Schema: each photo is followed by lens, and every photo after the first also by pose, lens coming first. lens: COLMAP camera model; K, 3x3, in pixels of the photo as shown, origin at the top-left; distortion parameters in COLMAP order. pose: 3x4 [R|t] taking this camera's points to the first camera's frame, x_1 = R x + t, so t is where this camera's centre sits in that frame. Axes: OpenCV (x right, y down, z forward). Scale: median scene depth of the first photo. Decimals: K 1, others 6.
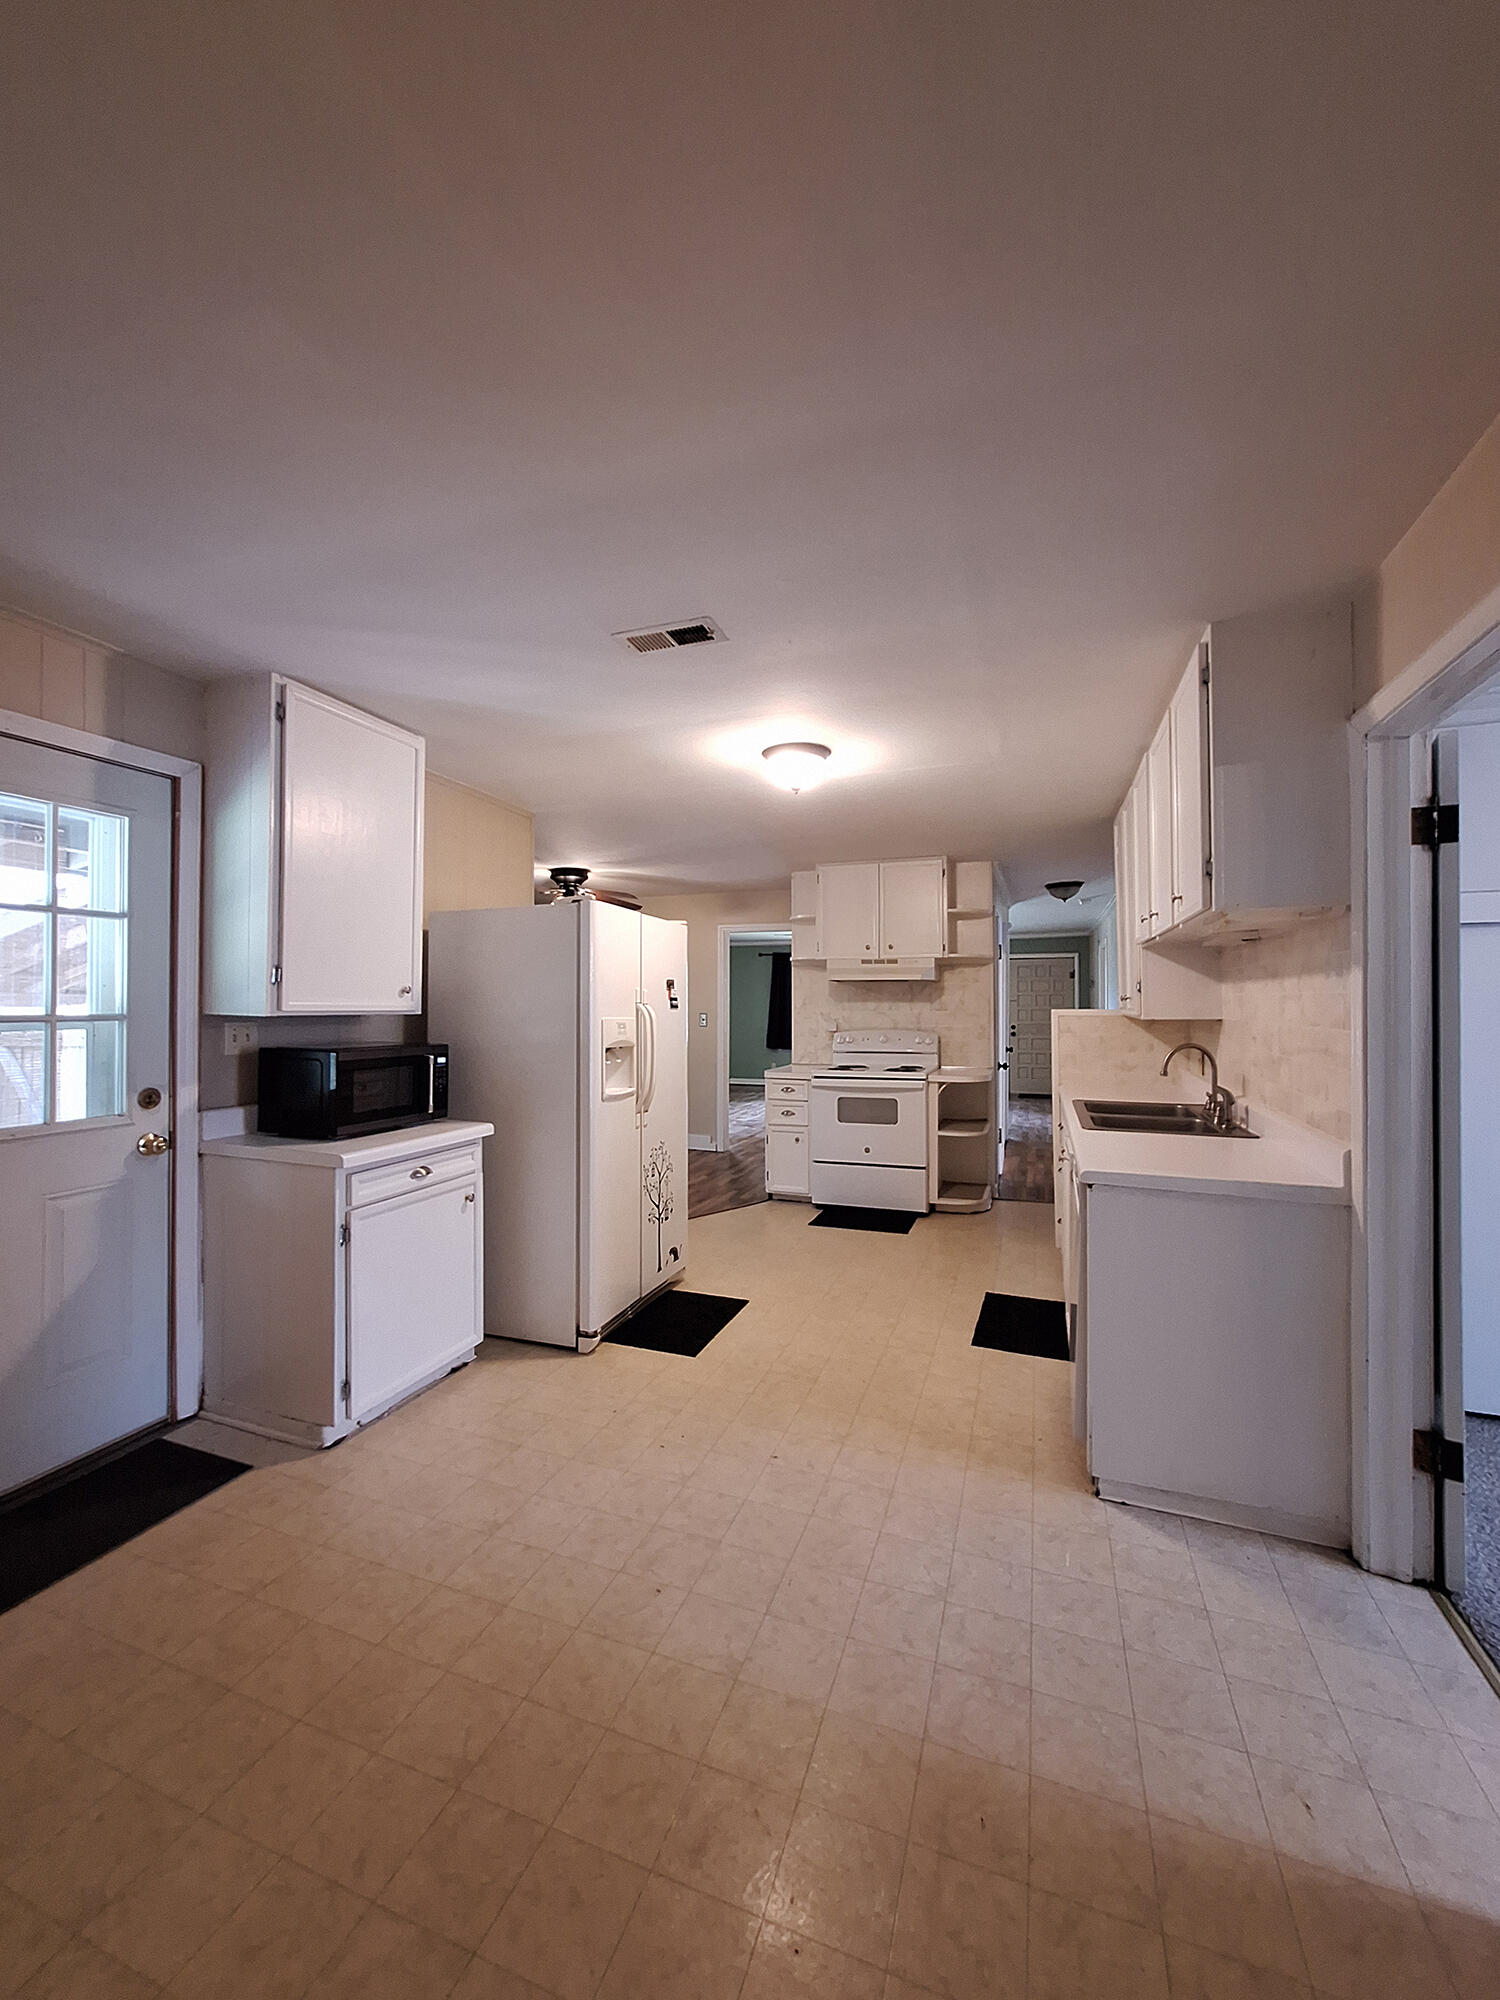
lens RADIAL K [[783.6, 0, 754.9], [0, 783.6, 1000.4], [0, 0, 1]] dist [-0.001376, 0.001010]
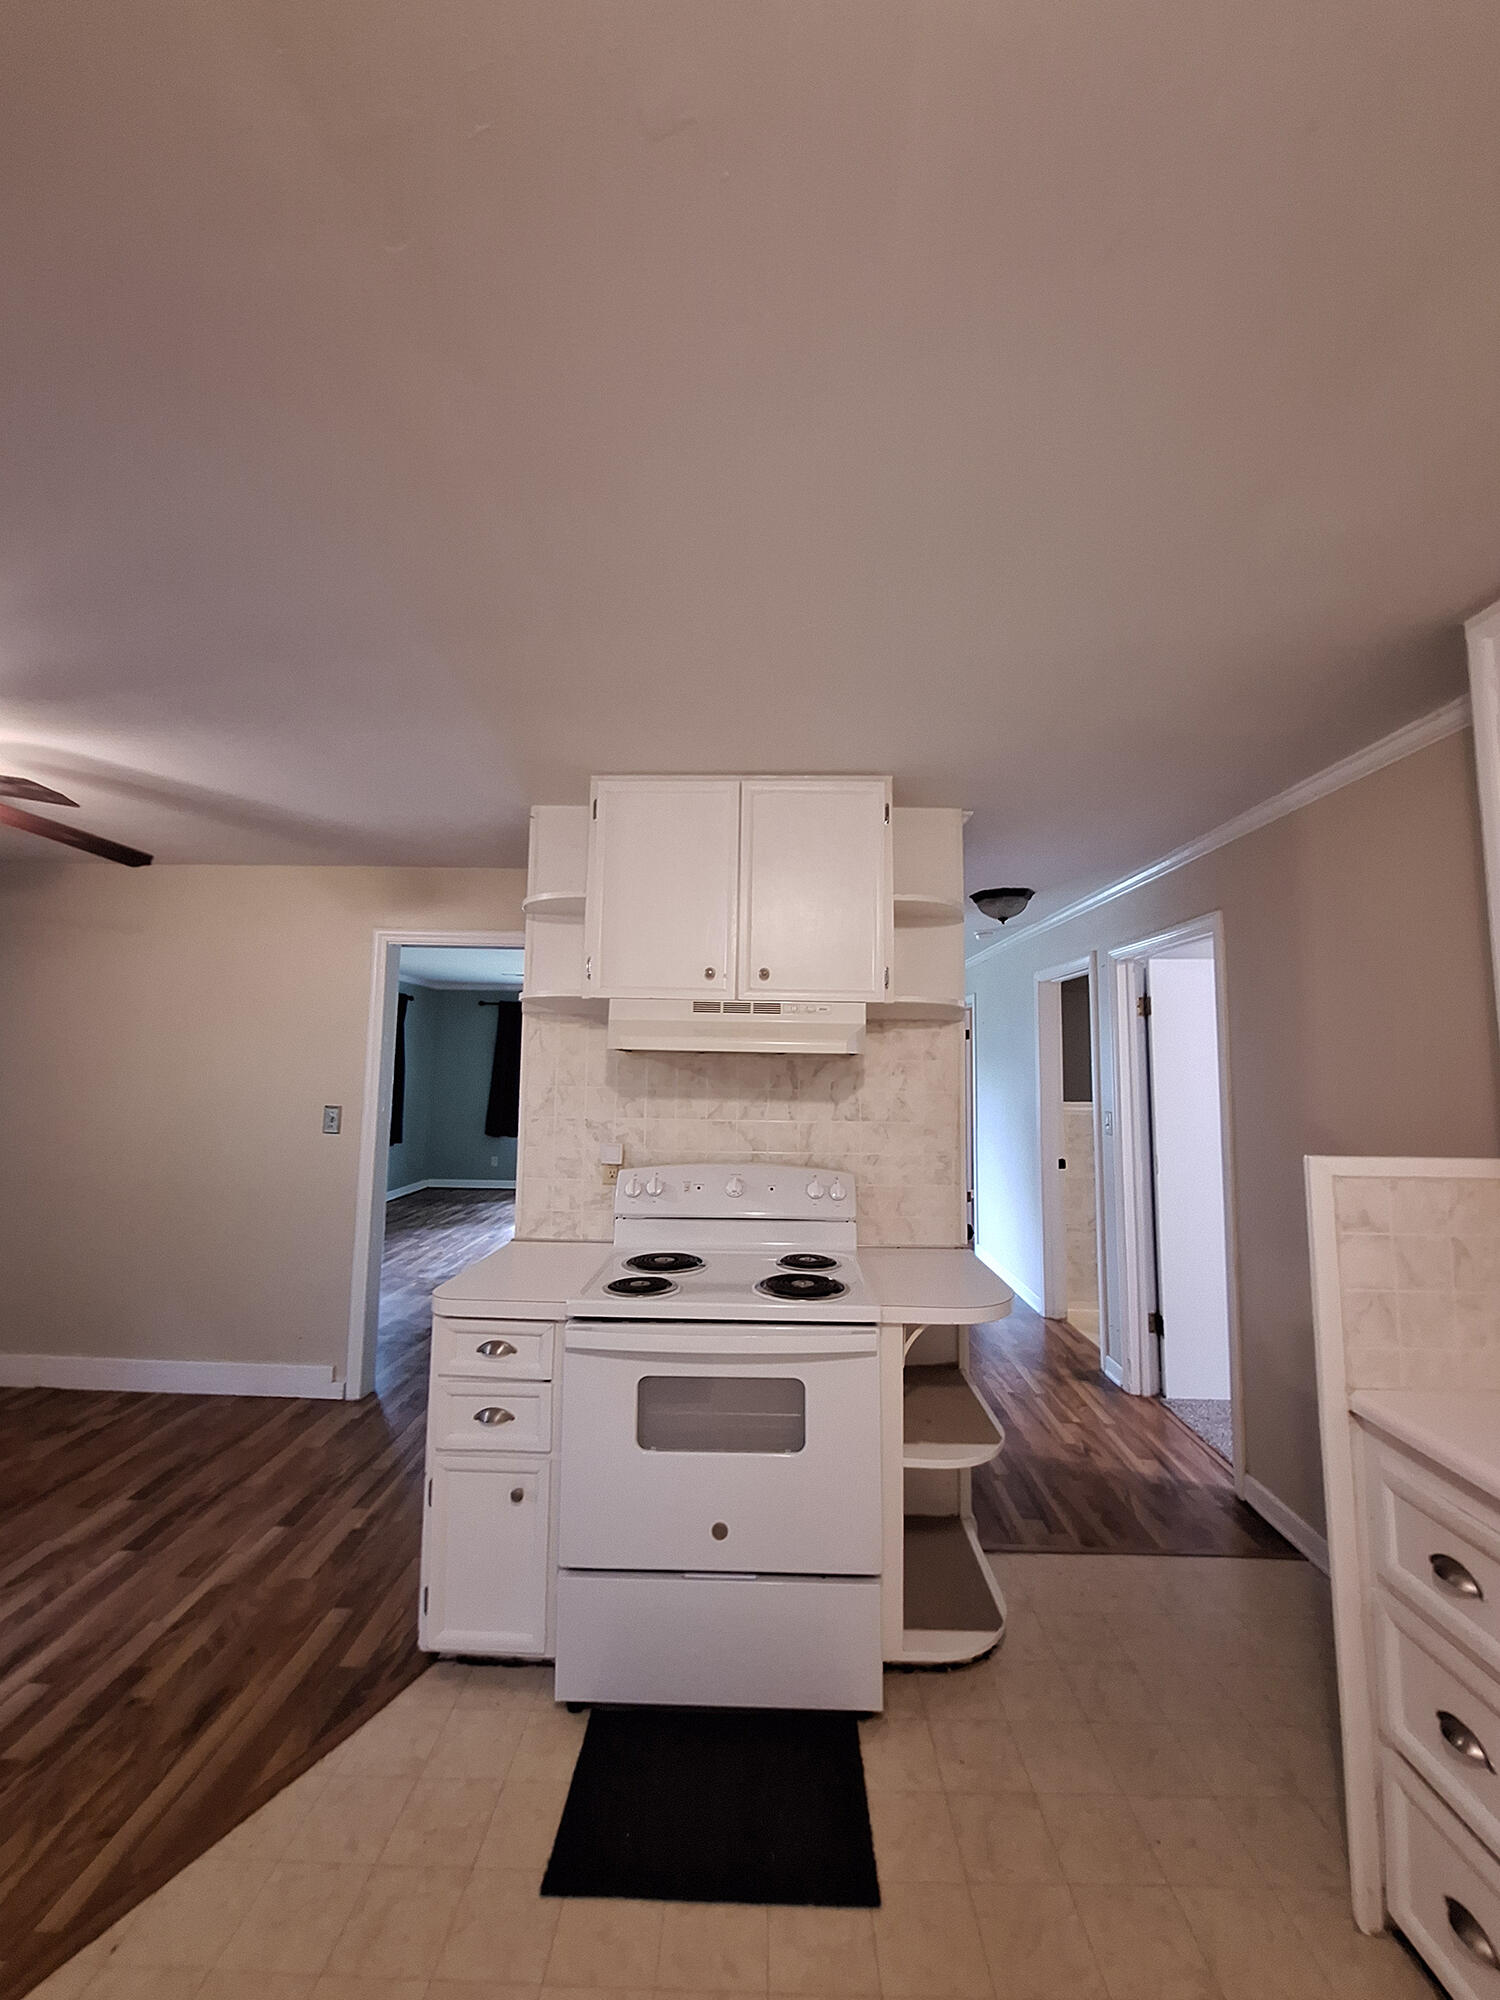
lens RADIAL K [[783.6, 0, 751.5], [0, 783.6, 1001.3], [0, 0, 1]] dist [-0.001376, 0.001010]
pose [[0.946710, 0.040998, 0.319467, 0.031834], [-0.016730, 0.996786, -0.078341, -0.020409], [-0.321652, 0.068821, 0.944353, 0.613957]]
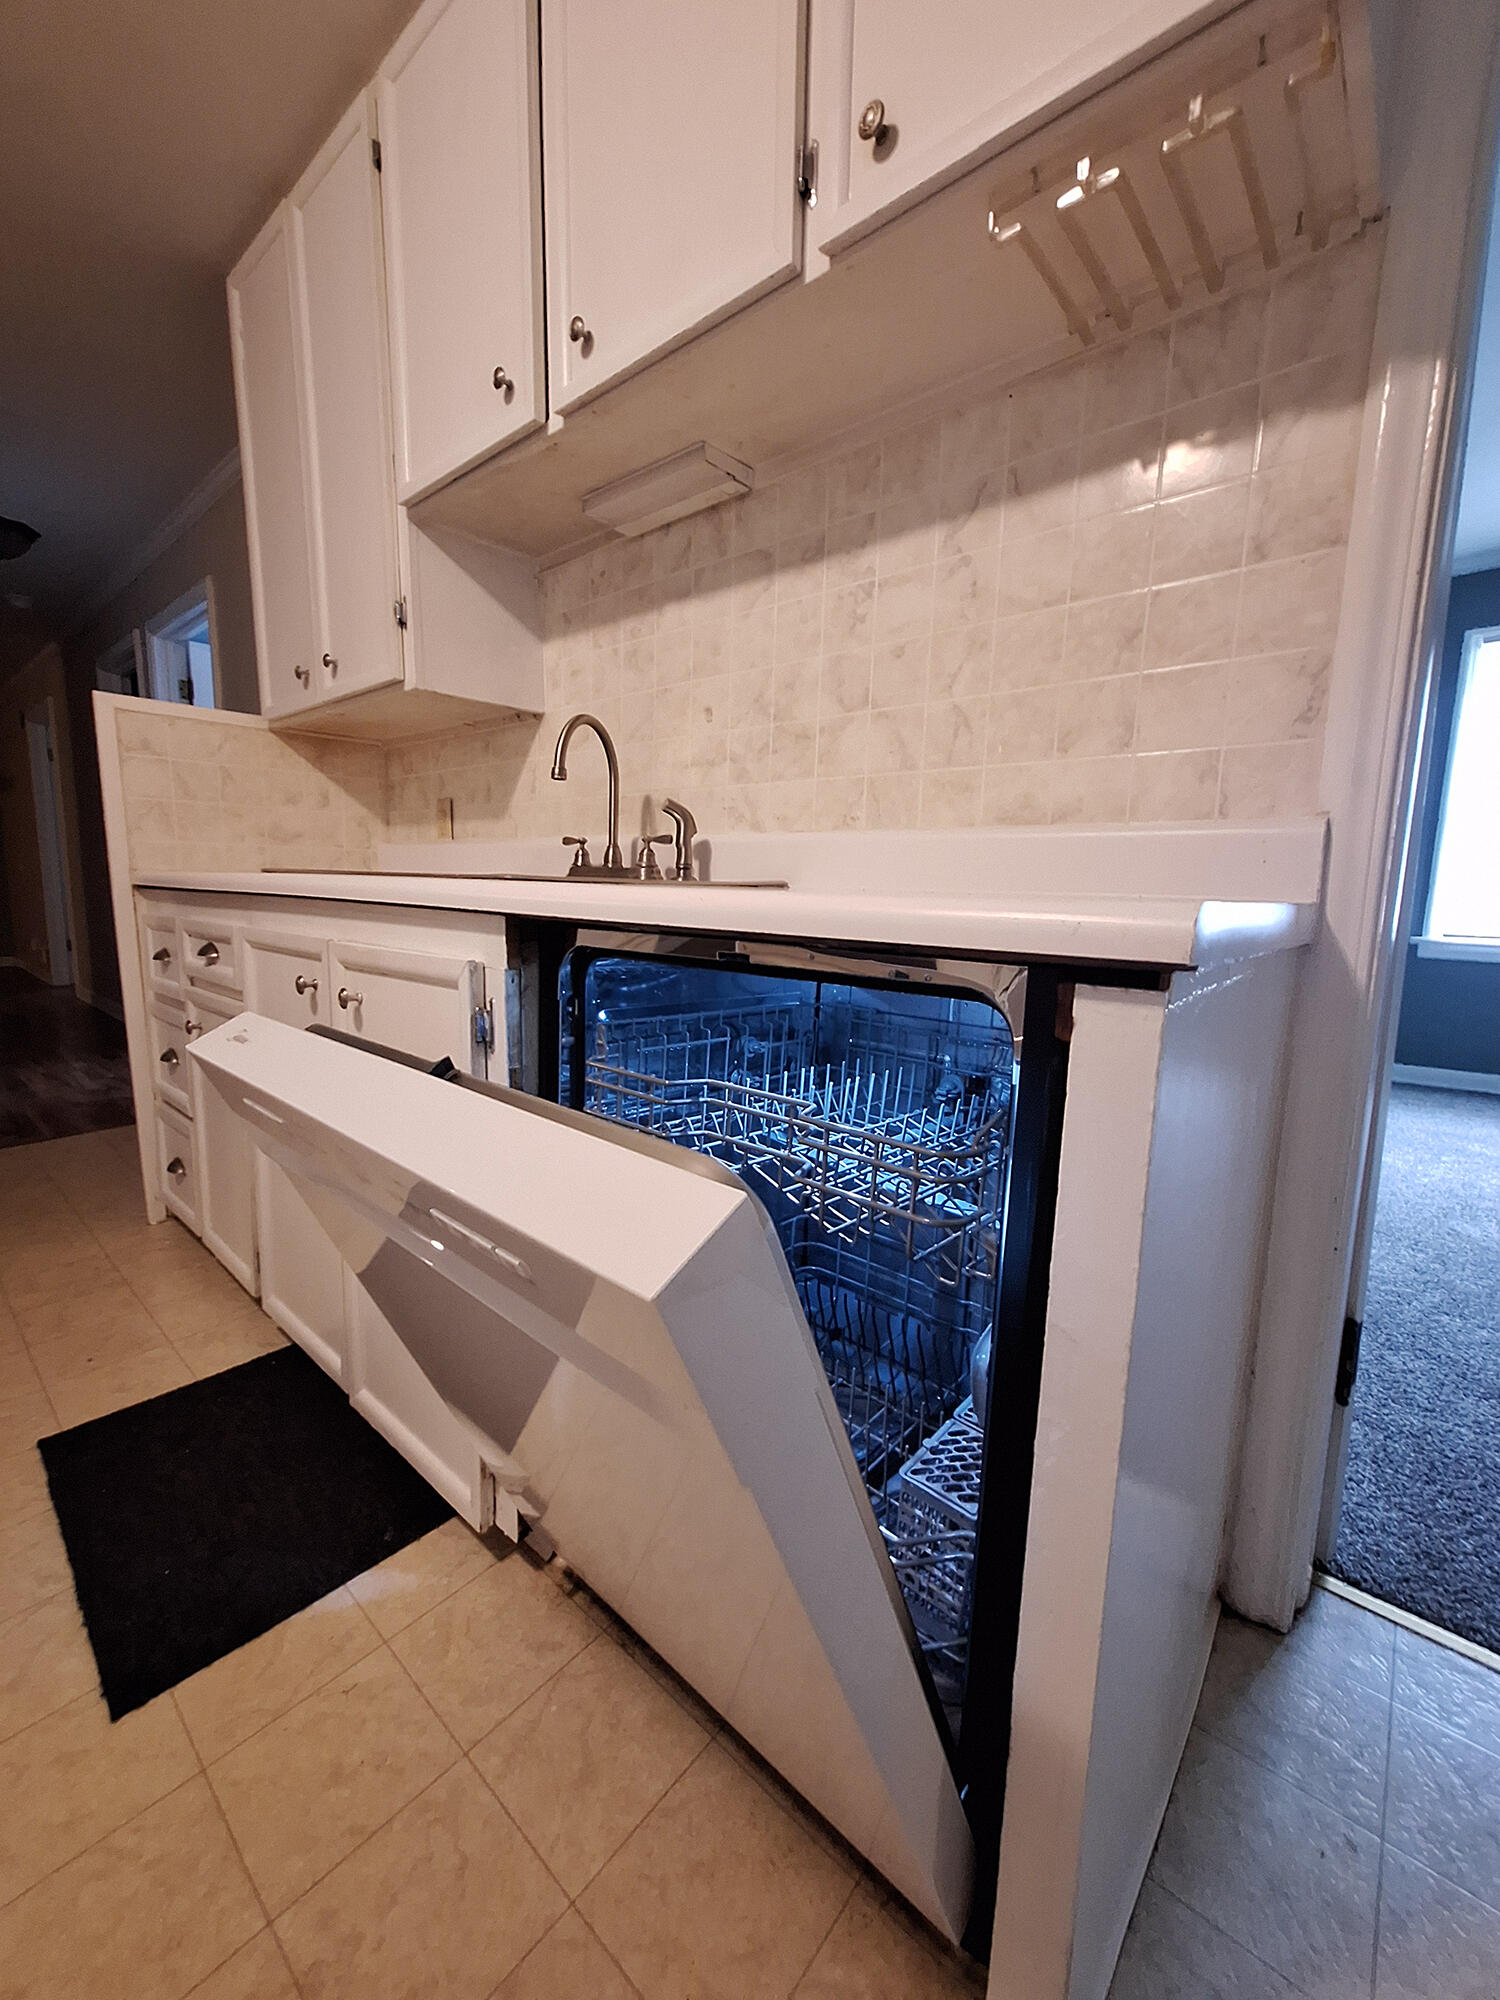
lens RADIAL K [[783.6, 0, 753.1], [0, 783.6, 998.7], [0, 0, 1]] dist [-0.001376, 0.001010]
pose [[0.351513, -0.121992, 0.928201, 0.076310], [-0.026986, 0.989741, 0.140299, 0.087303], [-0.935794, -0.074366, 0.344614, 0.417224]]
